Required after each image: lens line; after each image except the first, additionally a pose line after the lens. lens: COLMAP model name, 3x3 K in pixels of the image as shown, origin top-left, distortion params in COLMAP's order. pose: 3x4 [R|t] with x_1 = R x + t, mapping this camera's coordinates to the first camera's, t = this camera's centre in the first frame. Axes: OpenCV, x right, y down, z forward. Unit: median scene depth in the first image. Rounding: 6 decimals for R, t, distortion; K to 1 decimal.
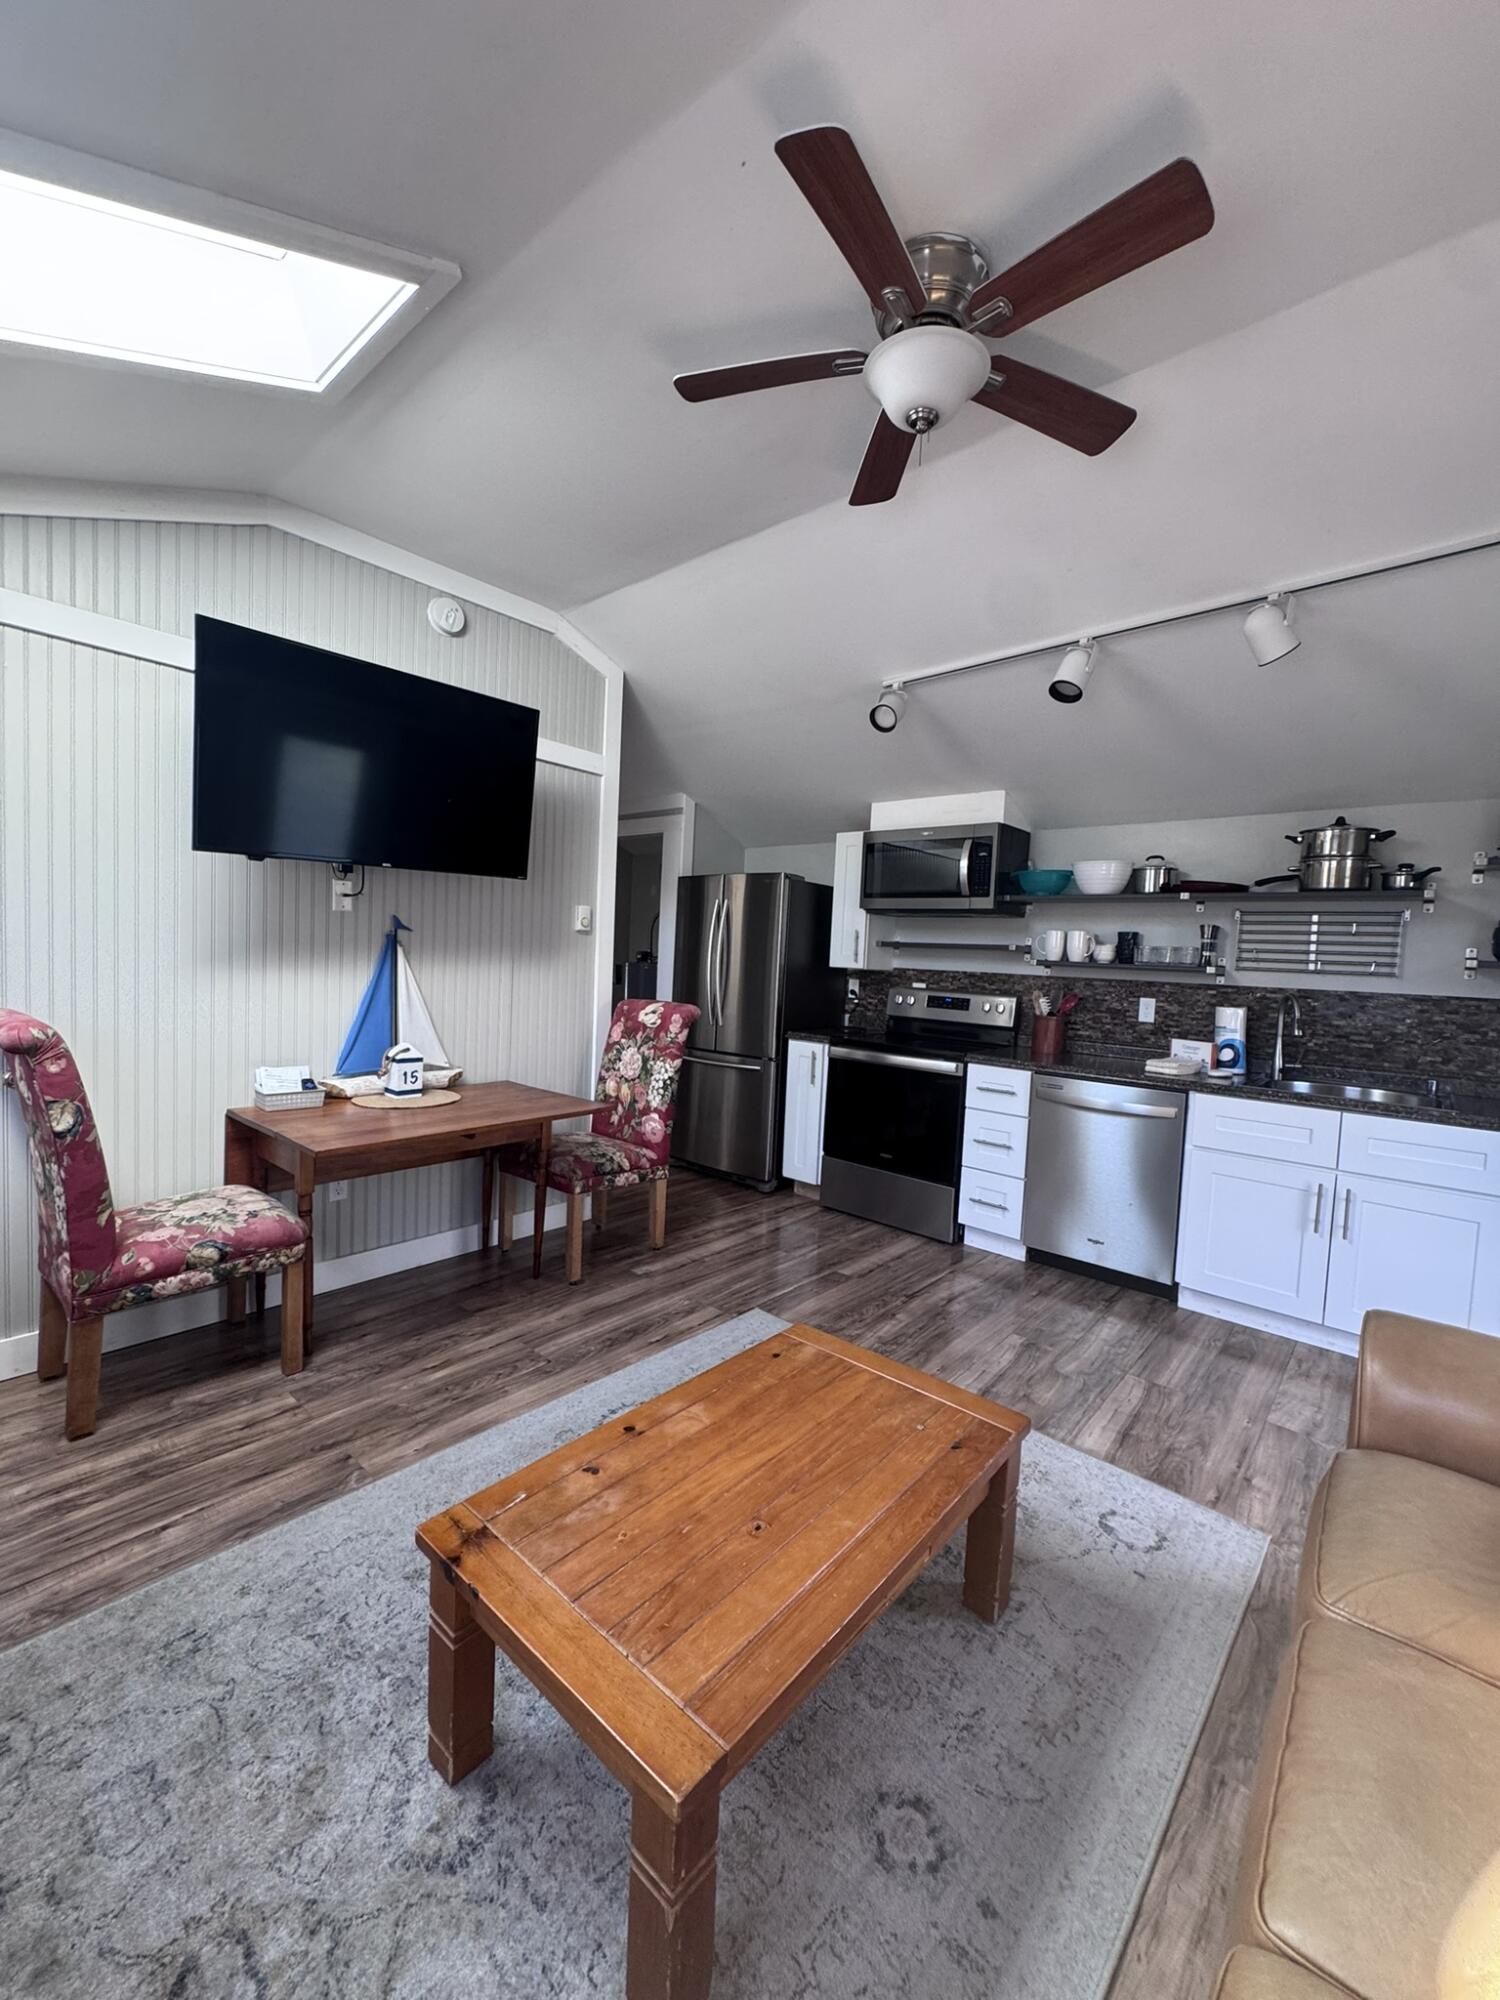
lens RADIAL K [[796.9, 0, 748.9], [0, 796.9, 998.5], [0, 0, 1]] dist [-0.001160, 0.000029]
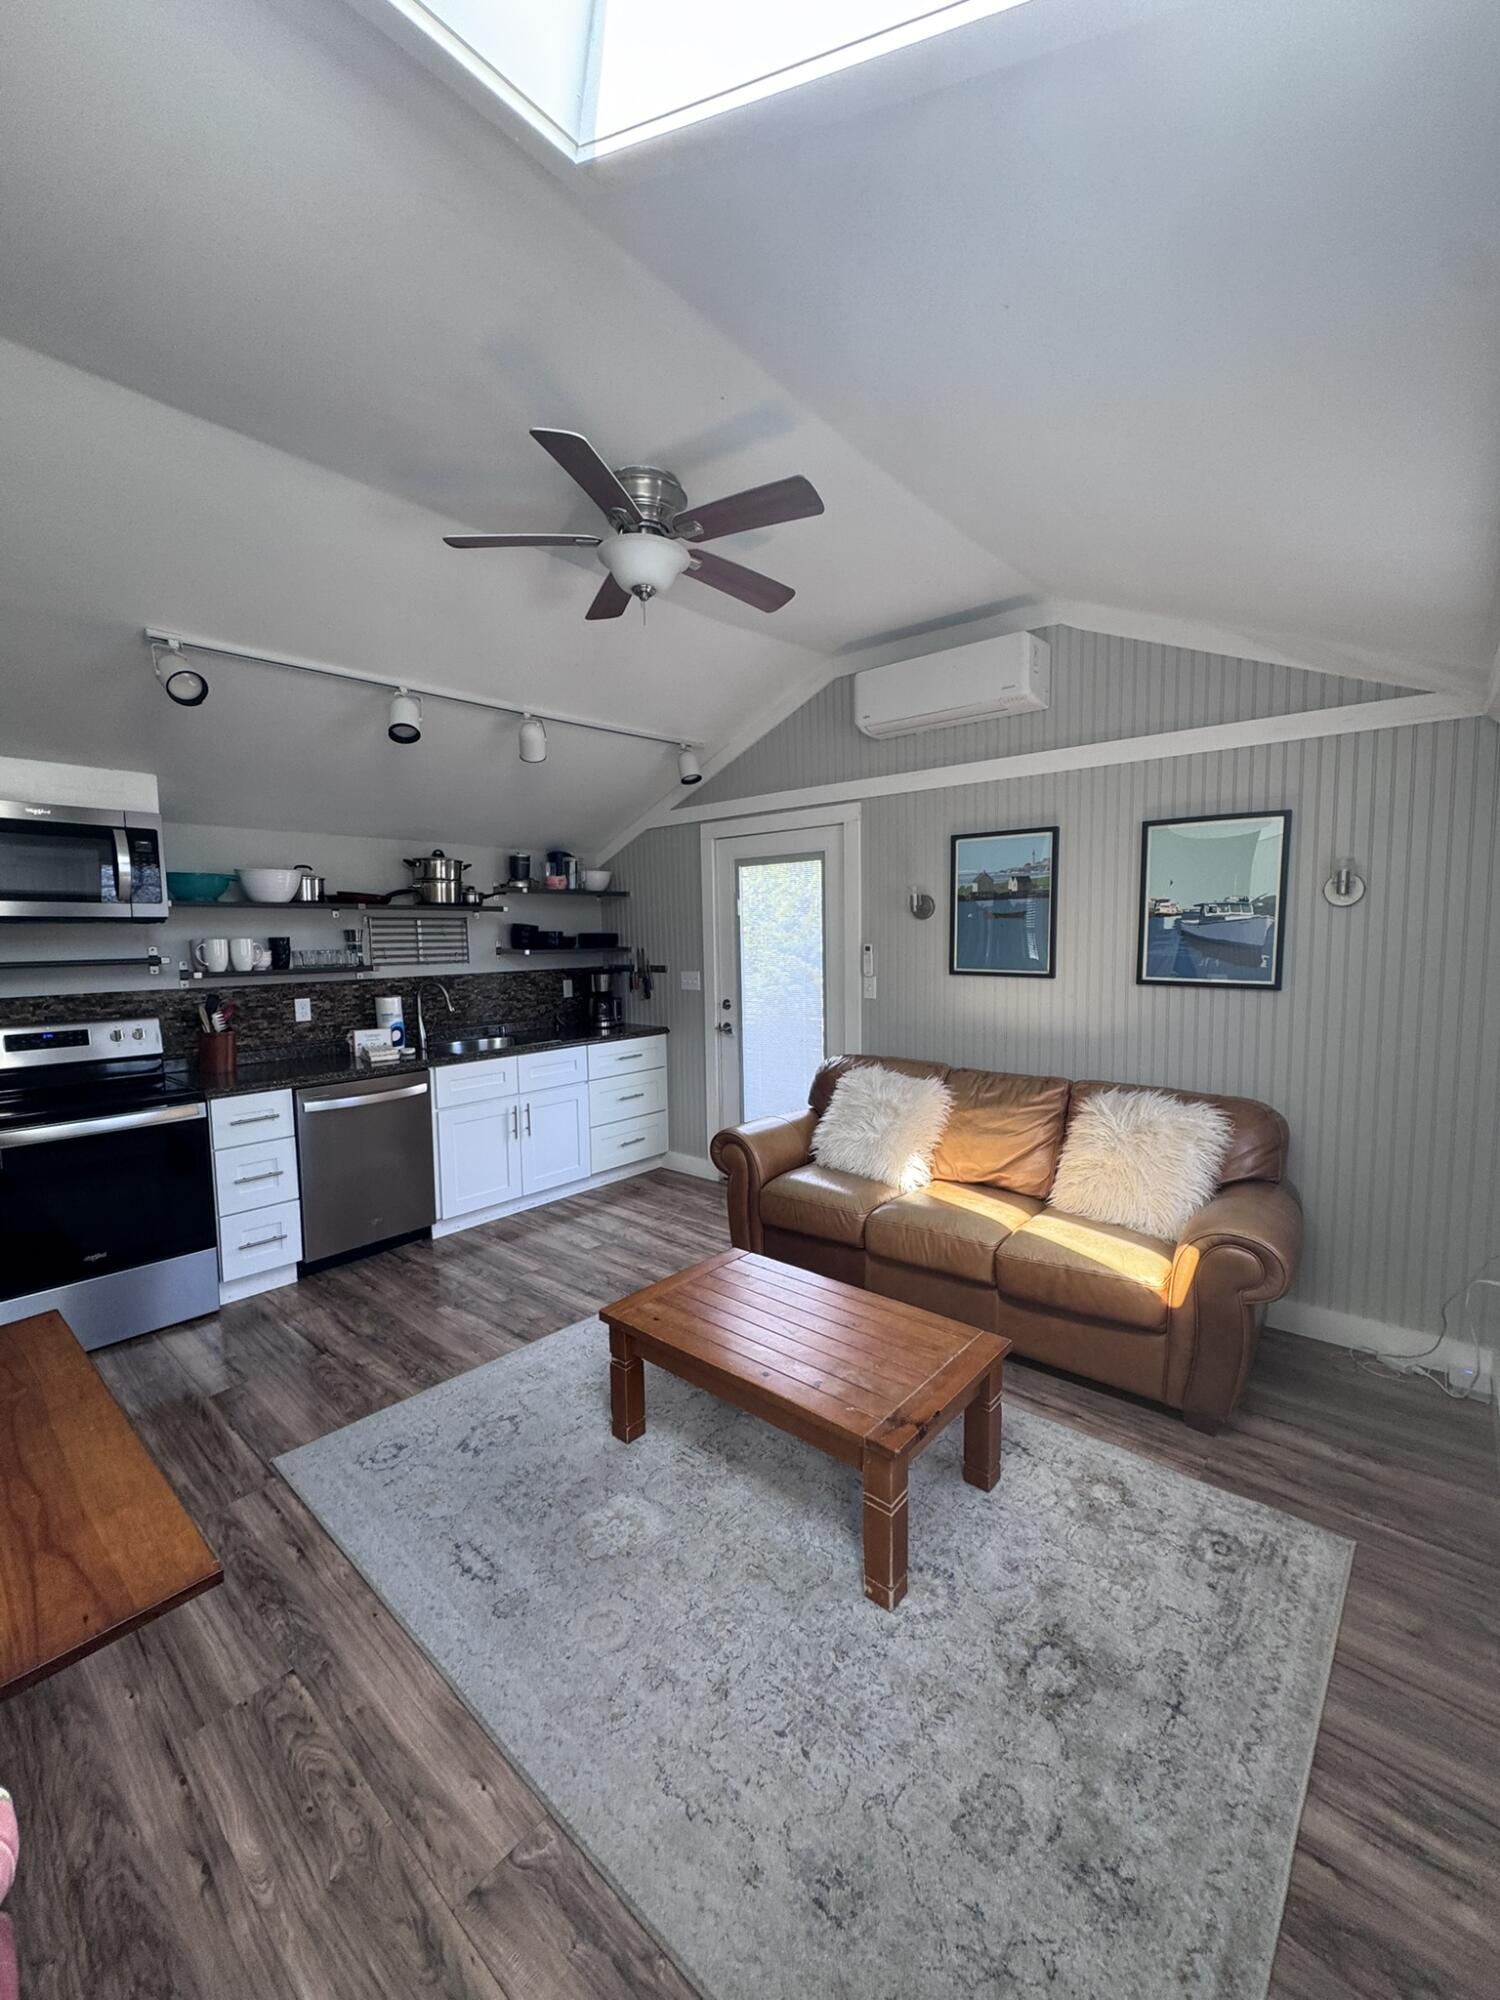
lens RADIAL K [[796.9, 0, 749.8], [0, 796.9, 999.8], [0, 0, 1]] dist [-0.001160, 0.000029]
pose [[0.001750, -0.130861, 0.991399, -0.655609], [0.067781, 0.989136, 0.130442, -0.115566], [-0.997699, 0.066969, 0.010600, 0.467114]]
